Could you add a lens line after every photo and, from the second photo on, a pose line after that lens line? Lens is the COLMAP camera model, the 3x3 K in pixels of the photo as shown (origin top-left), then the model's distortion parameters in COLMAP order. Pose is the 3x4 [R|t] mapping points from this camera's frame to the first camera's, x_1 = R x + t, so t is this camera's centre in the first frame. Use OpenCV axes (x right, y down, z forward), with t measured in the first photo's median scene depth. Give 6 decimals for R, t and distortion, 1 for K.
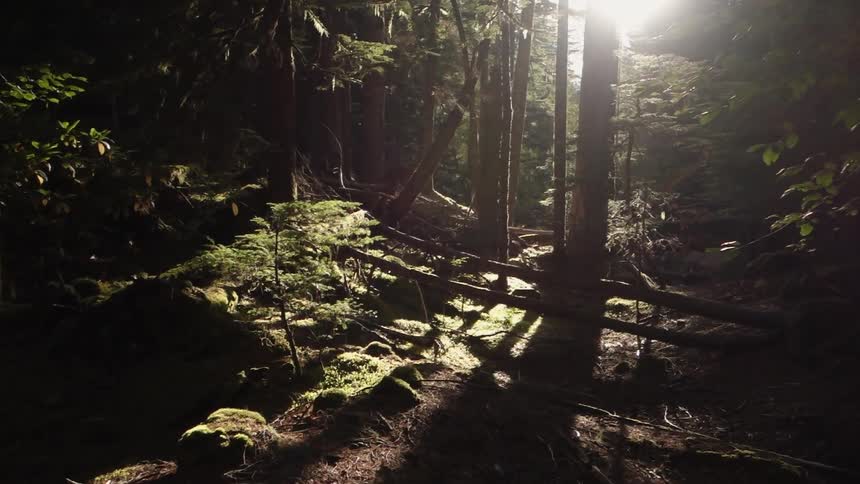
lens RADIAL K [[781.7, 0, 430.0], [0, 781.7, 242.0], [0, 0, 1]] dist [-0.006829, -0.009924]
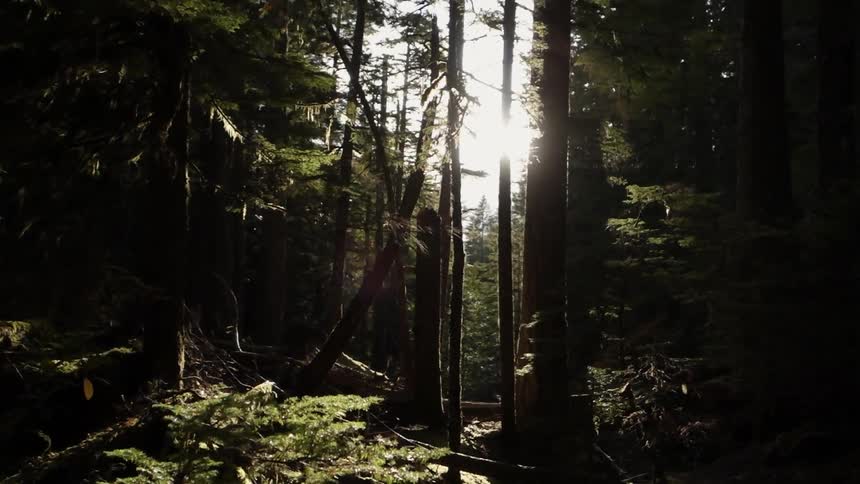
lens RADIAL K [[781.7, 0, 430.0], [0, 781.7, 242.0], [0, 0, 1]] dist [-0.006829, -0.009924]
pose [[0.988937, 0.018829, 0.147134, -0.054937], [0.011578, 0.979086, -0.203117, -0.020501], [-0.147881, 0.202574, 0.968037, 0.250928]]
